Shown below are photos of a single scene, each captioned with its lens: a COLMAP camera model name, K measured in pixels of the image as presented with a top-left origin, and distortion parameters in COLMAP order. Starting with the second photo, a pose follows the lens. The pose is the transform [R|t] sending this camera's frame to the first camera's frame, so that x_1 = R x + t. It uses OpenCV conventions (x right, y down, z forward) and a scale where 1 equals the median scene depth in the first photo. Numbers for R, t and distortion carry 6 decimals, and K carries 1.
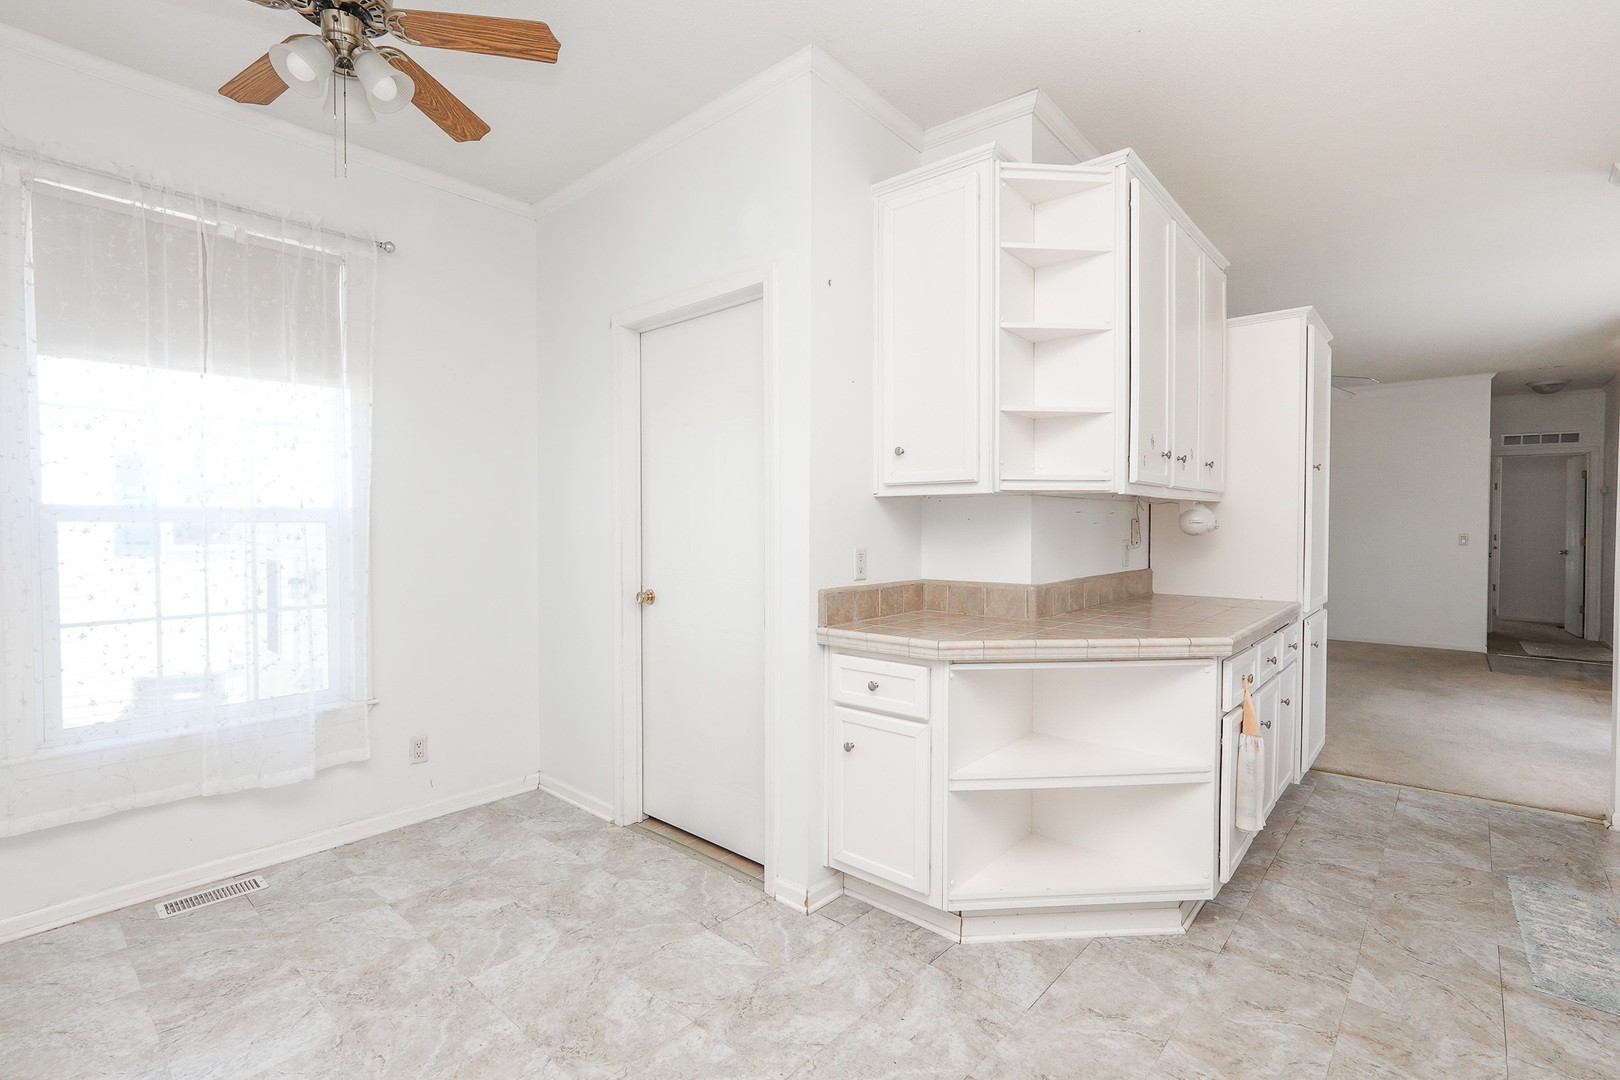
lens RADIAL K [[740.7, 0, 800.8], [0, 740.7, 539.1], [0, 0, 1]] dist [-0.014267, 0.006399]
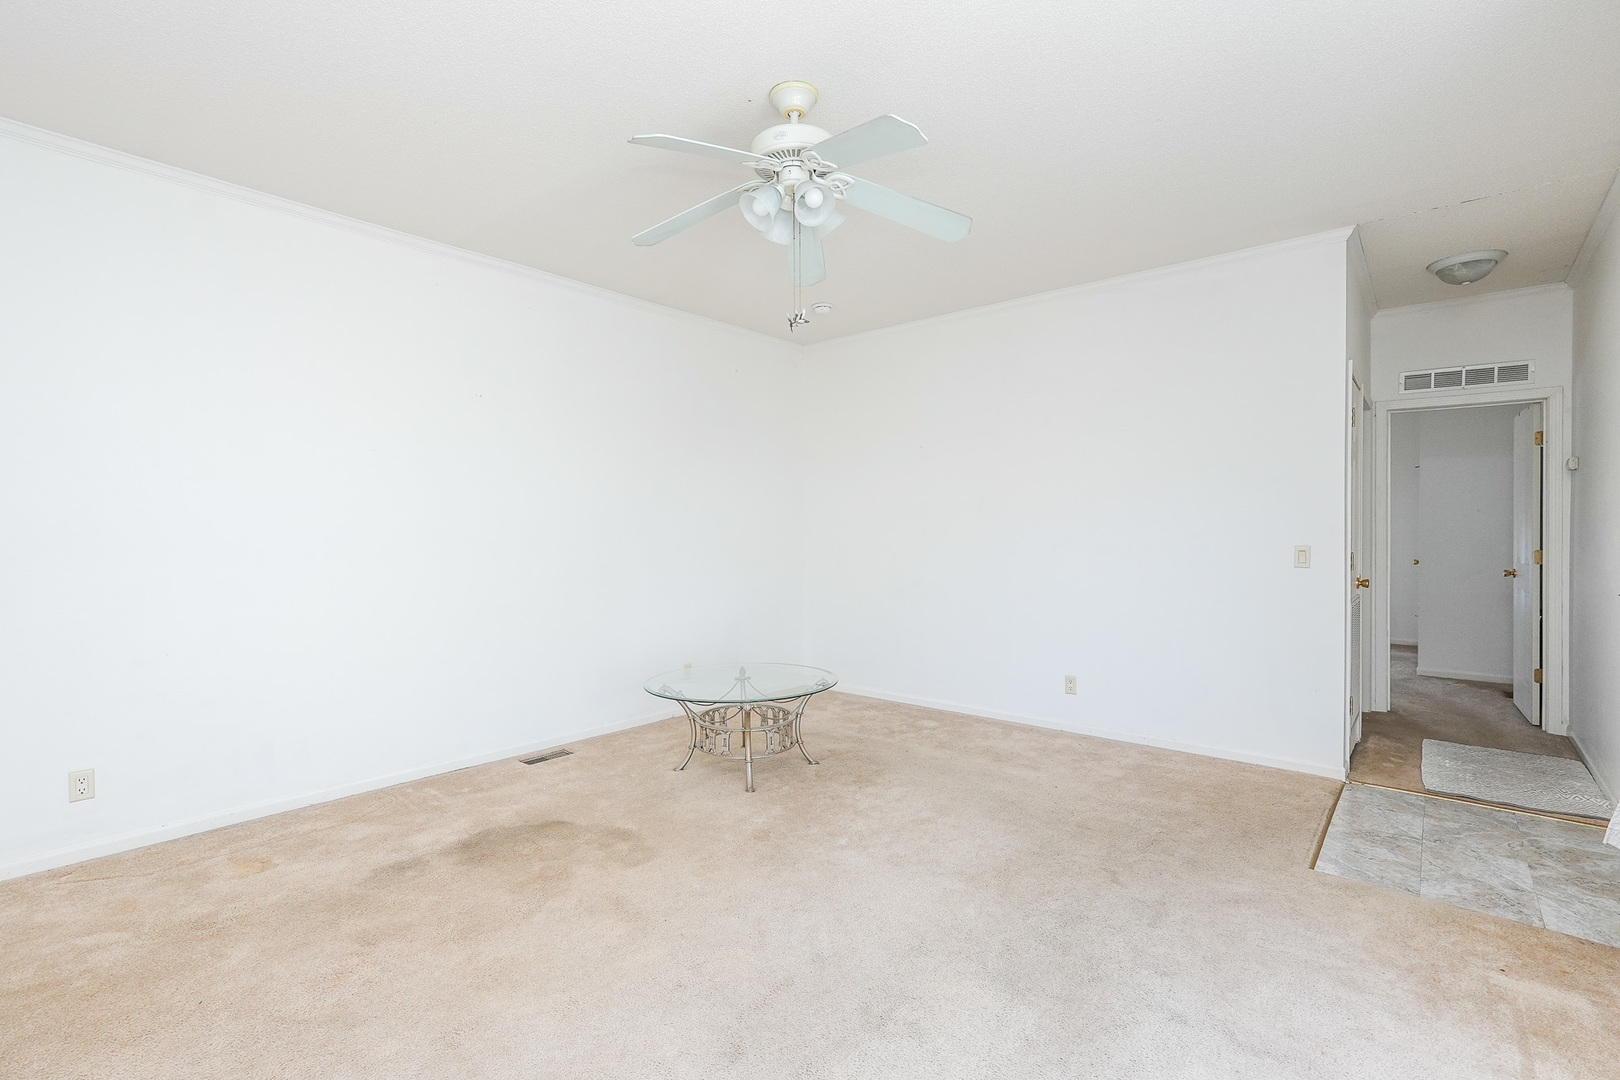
lens RADIAL K [[740.7, 0, 800.9], [0, 740.7, 537.0], [0, 0, 1]] dist [-0.014267, 0.006399]
pose [[0.999946, -0.004886, 0.009122, 1.362960], [0.004947, 0.999966, -0.006666, -0.029776], [-0.009089, 0.006711, 0.999936, 1.216982]]
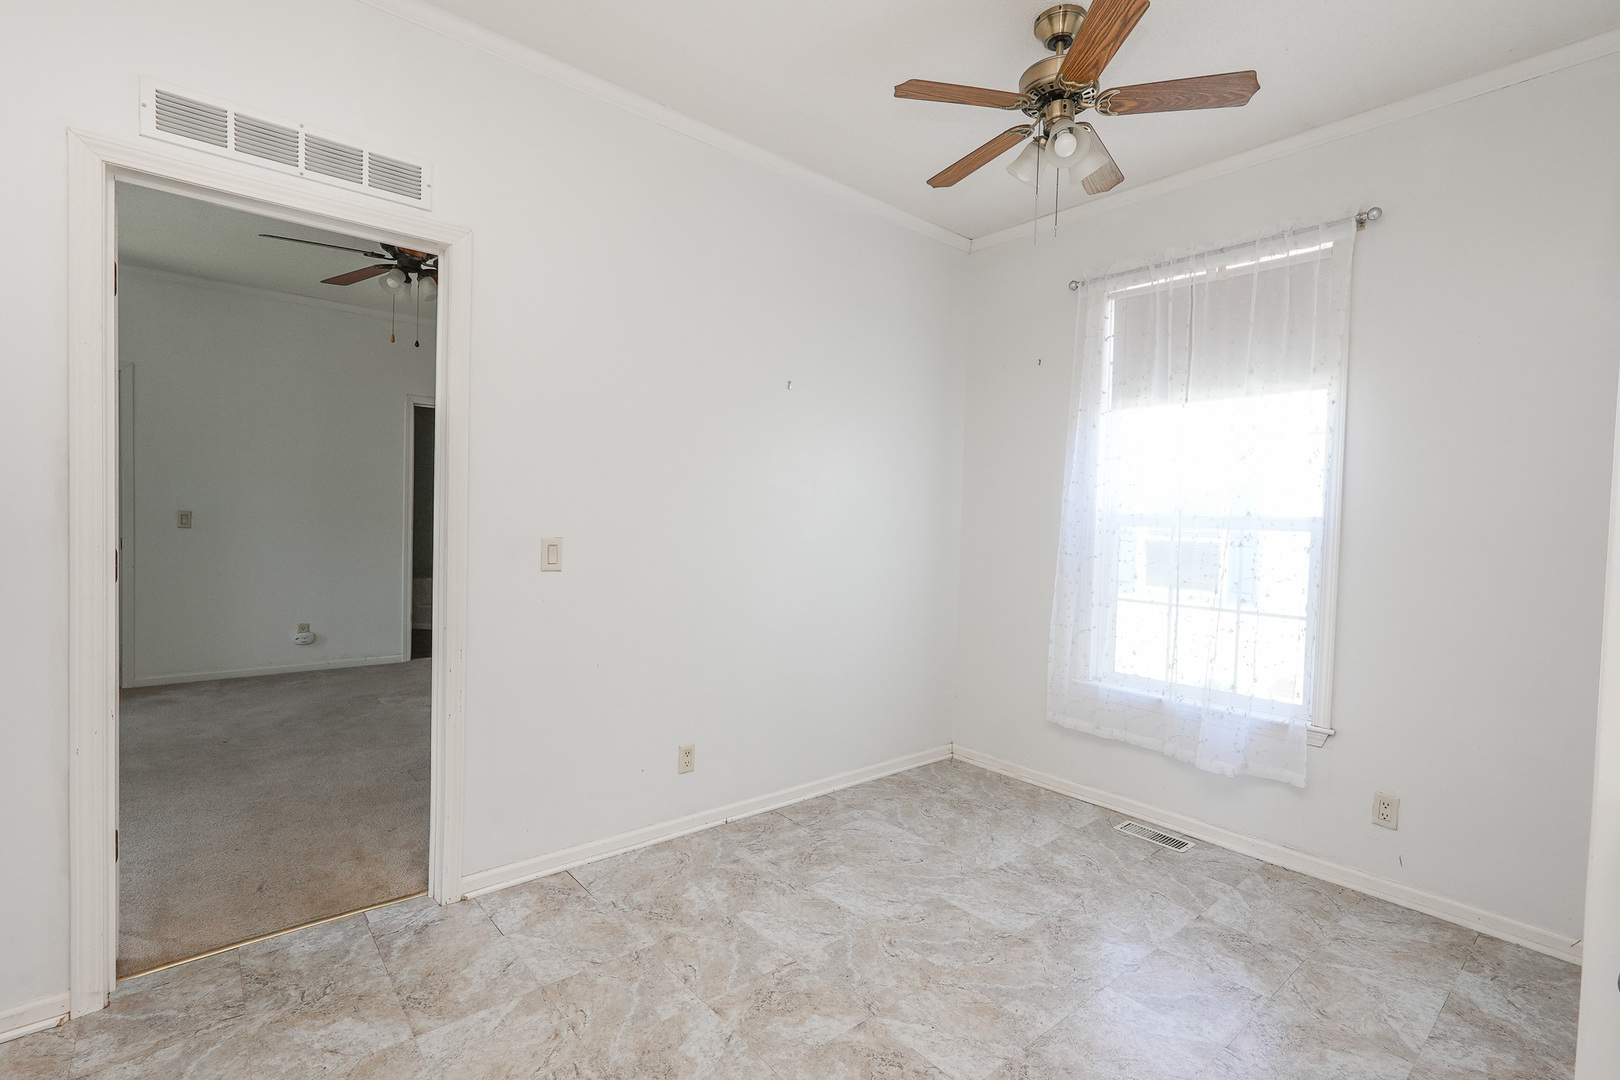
lens RADIAL K [[740.7, 0, 814.5], [0, 740.7, 538.4], [0, 0, 1]] dist [-0.014267, 0.006399]
pose [[-0.133412, 0.024223, -0.990765, 0.395881], [-0.051805, 0.998164, 0.031380, -0.010619], [0.989706, 0.055513, -0.131912, 0.493326]]
